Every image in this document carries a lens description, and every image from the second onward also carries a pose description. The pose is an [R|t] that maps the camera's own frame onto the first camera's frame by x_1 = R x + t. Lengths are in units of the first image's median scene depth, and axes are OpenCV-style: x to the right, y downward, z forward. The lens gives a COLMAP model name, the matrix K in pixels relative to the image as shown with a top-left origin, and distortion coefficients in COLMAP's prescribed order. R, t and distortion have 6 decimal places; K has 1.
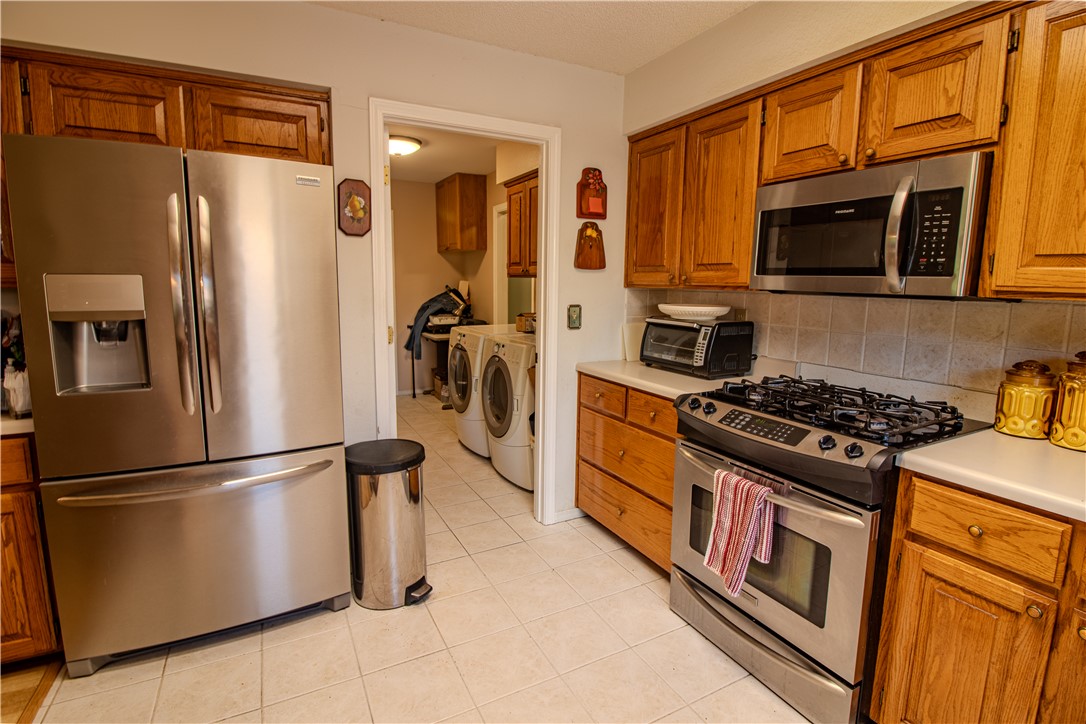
lens RADIAL K [[520.0, 0, 540.6], [0, 520.0, 359.9], [0, 0, 1]] dist [-0.015998, -0.002353]
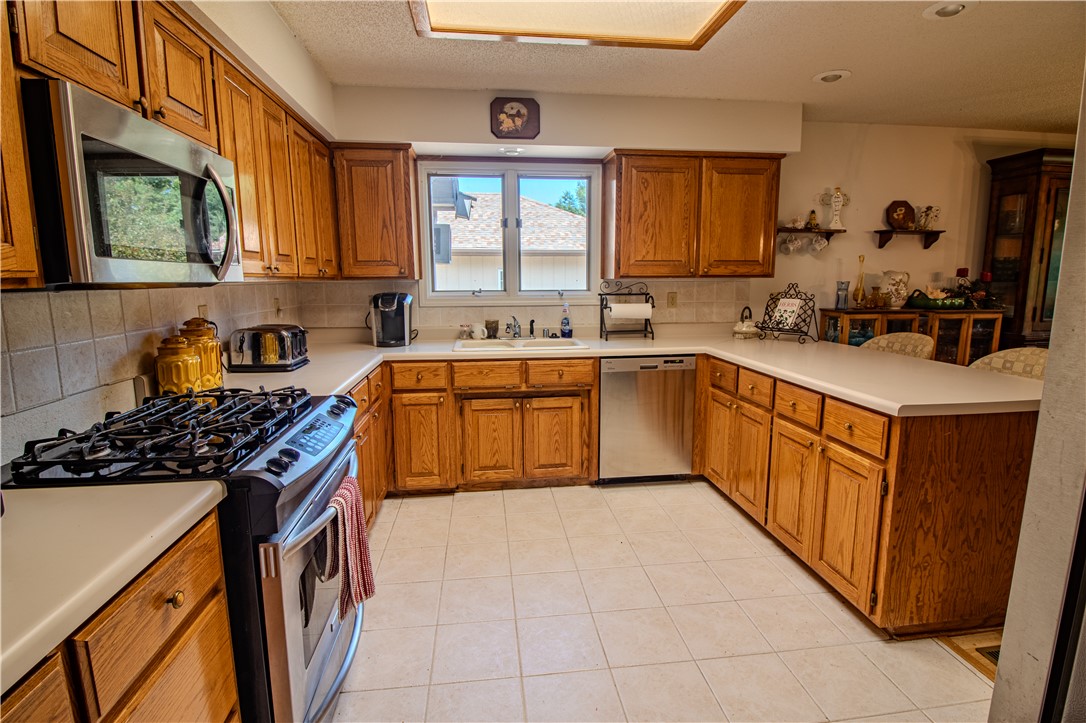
lens RADIAL K [[520.0, 0, 545.9], [0, 520.0, 356.1], [0, 0, 1]] dist [-0.015998, -0.002353]
pose [[-0.939147, -0.060055, 0.338224, -0.211488], [0.043708, 0.955706, 0.291059, -0.217148], [-0.340722, 0.288130, -0.894924, 1.471355]]
